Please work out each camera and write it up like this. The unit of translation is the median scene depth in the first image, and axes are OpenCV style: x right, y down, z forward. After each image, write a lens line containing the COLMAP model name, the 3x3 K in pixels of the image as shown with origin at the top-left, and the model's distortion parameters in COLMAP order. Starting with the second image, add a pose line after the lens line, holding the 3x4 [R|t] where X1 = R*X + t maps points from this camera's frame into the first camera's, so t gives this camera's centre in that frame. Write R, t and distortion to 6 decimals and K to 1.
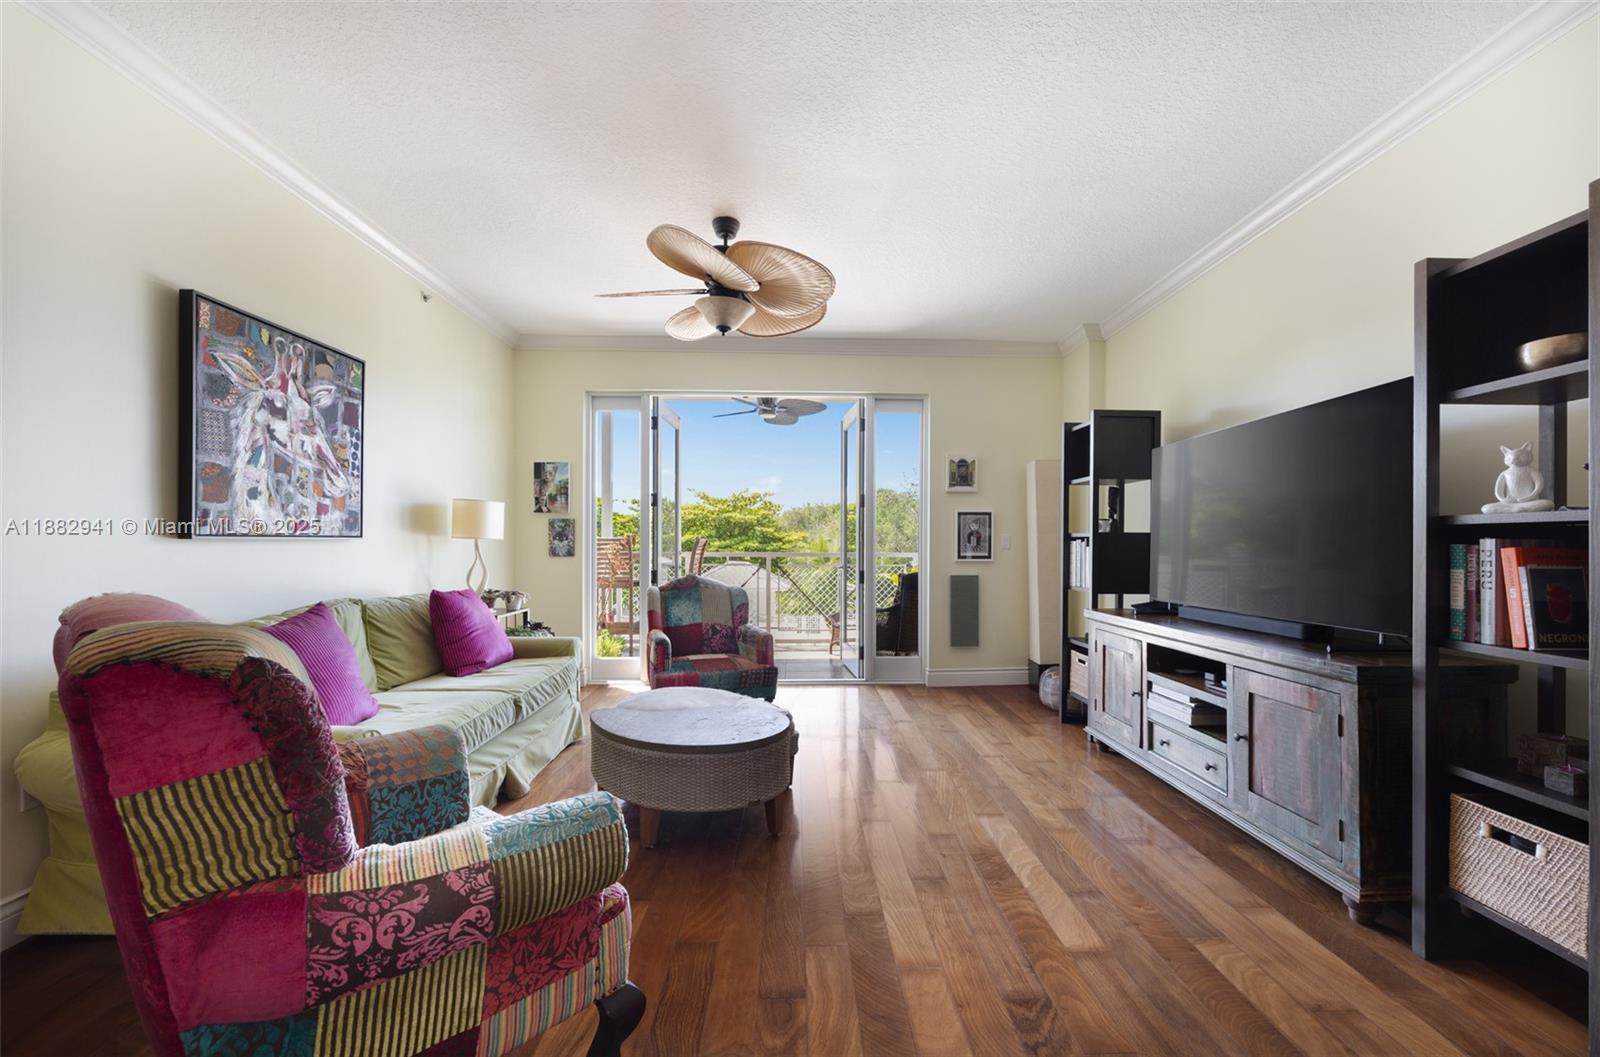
lens RADIAL K [[617.5, 0, 815.5], [0, 617.5, 546.6], [0, 0, 1]] dist [-0.000700, 0.000074]
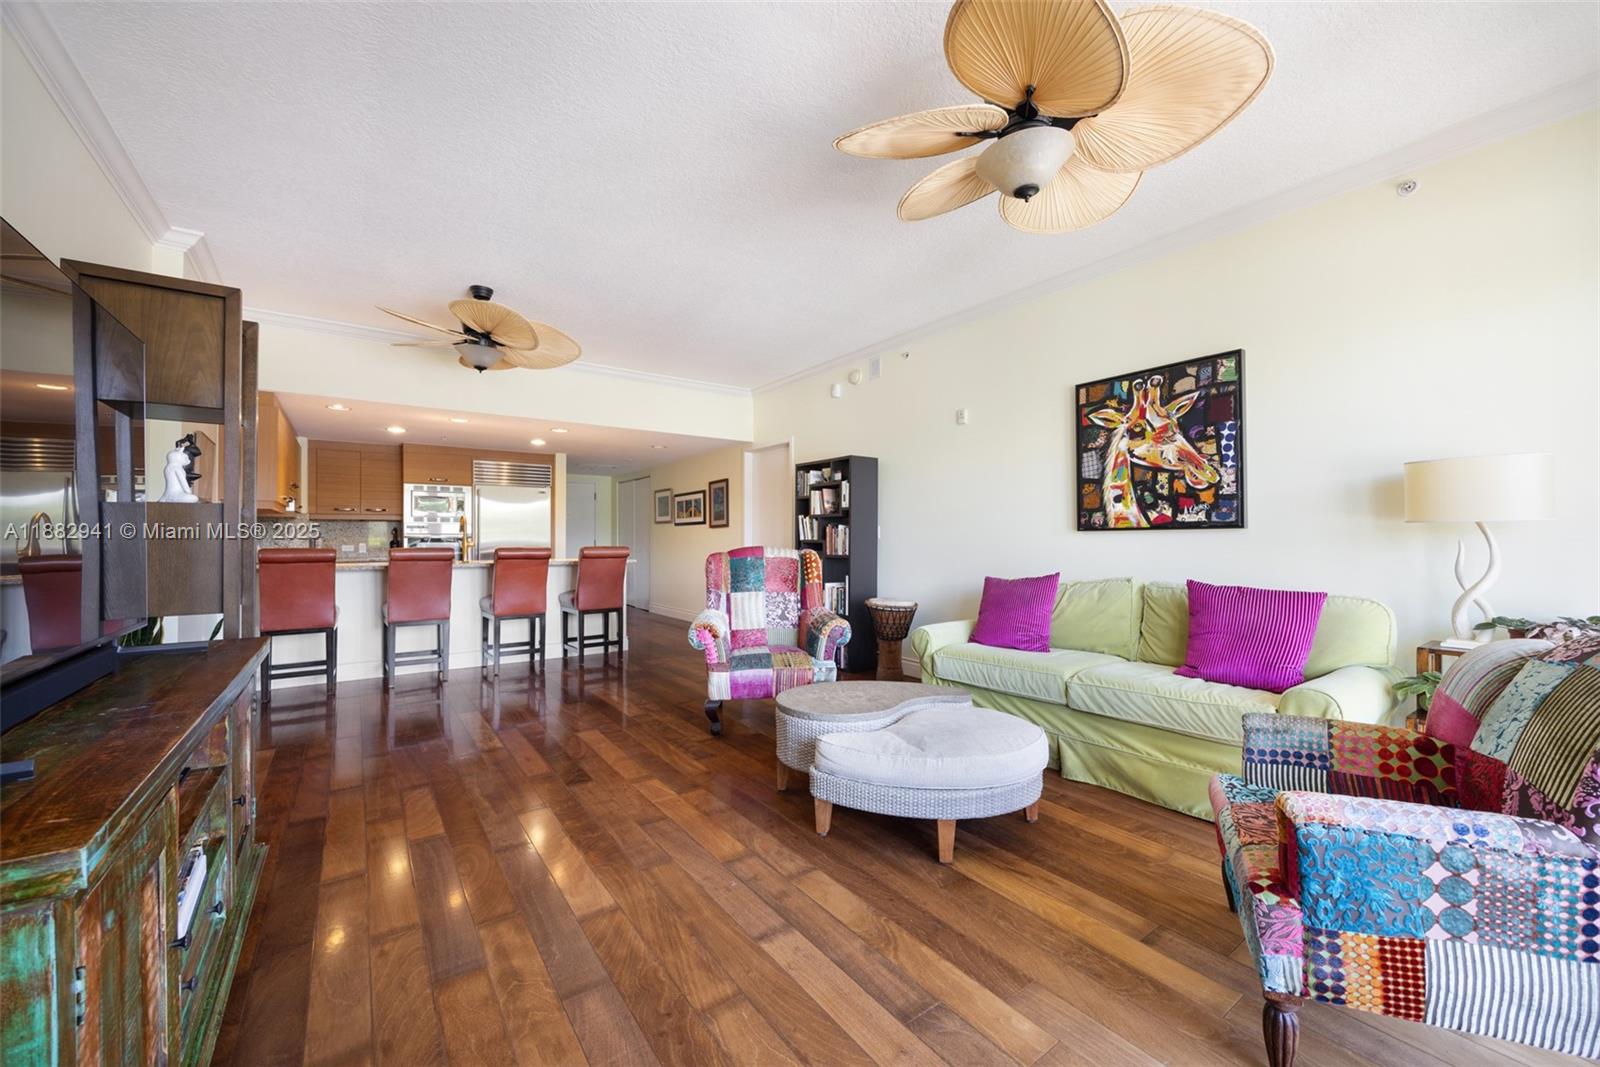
lens RADIAL K [[628.7, 0, 807.9], [0, 628.7, 533.1], [0, 0, 1]] dist [-0.001712, -0.000163]
pose [[-0.829418, -0.008016, -0.558571, 0.428420], [-0.003700, 0.999954, -0.008857, 0.008563], [0.558616, -0.005279, -0.829409, 1.507921]]
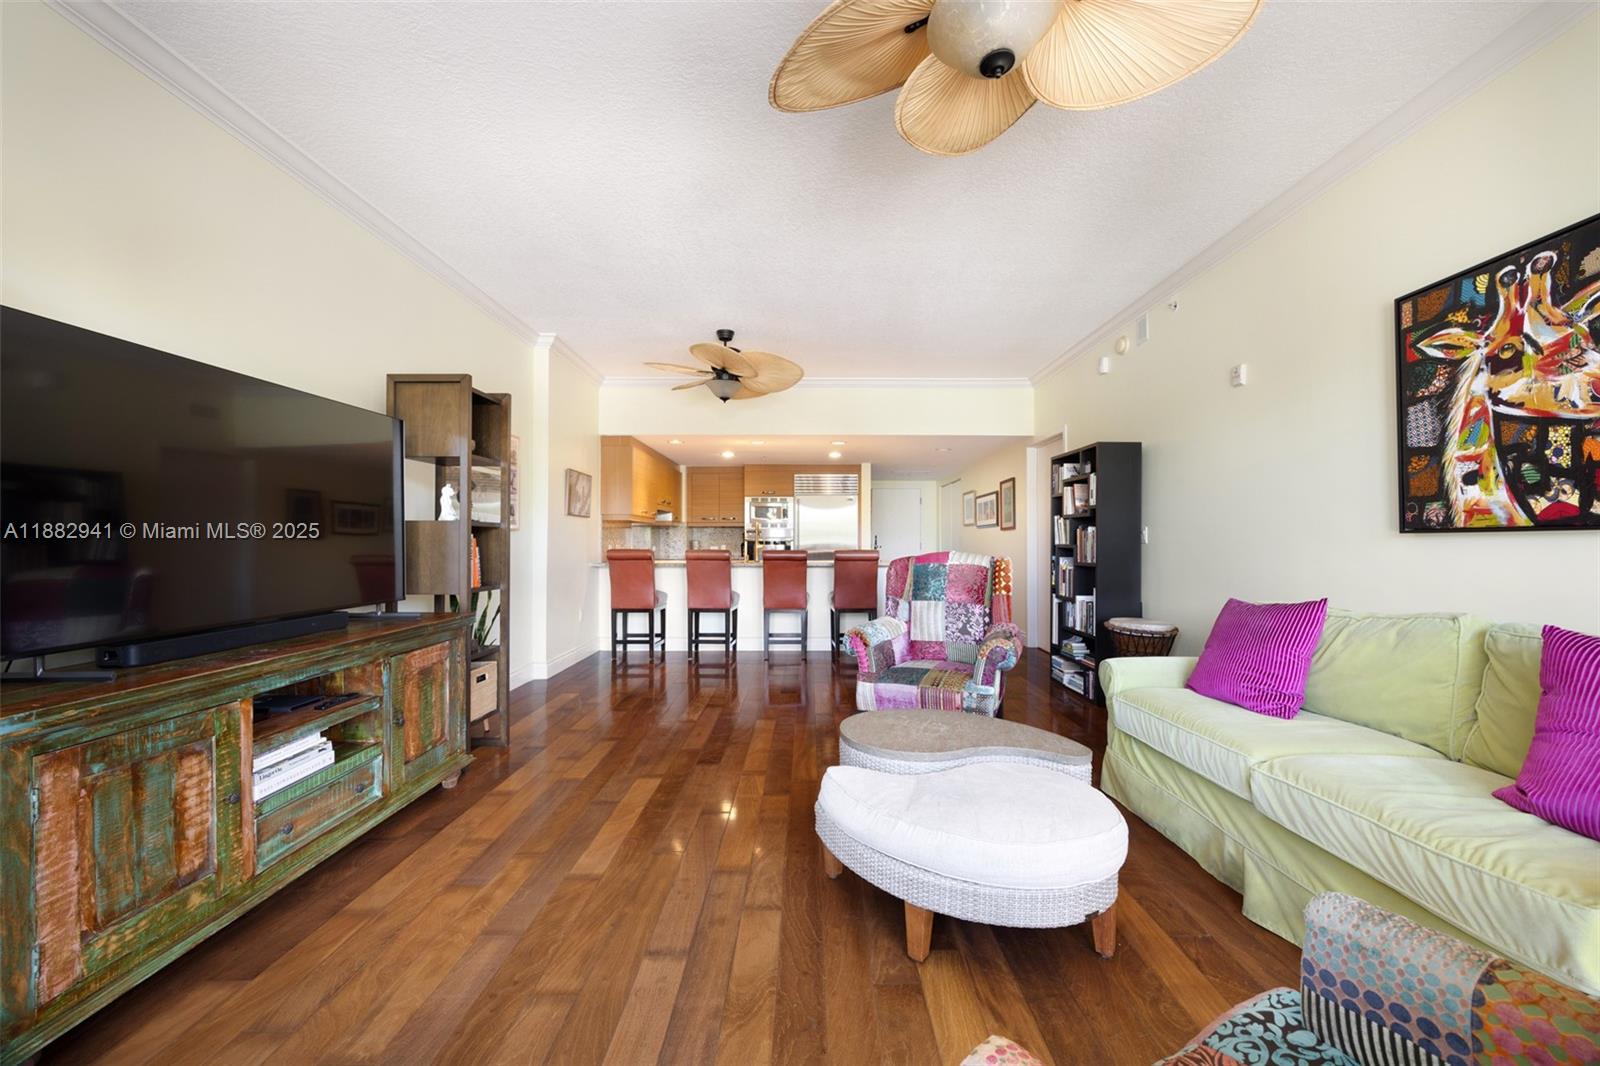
lens RADIAL K [[616.5, 0, 807.3], [0, 616.5, 532.9], [0, 0, 1]] dist [-0.000753, -0.000230]
pose [[-0.999375, -0.002975, 0.035211, -0.024159], [-0.003322, 0.999946, -0.009812, 0.000549], [-0.035179, -0.009923, -0.999332, 1.558917]]
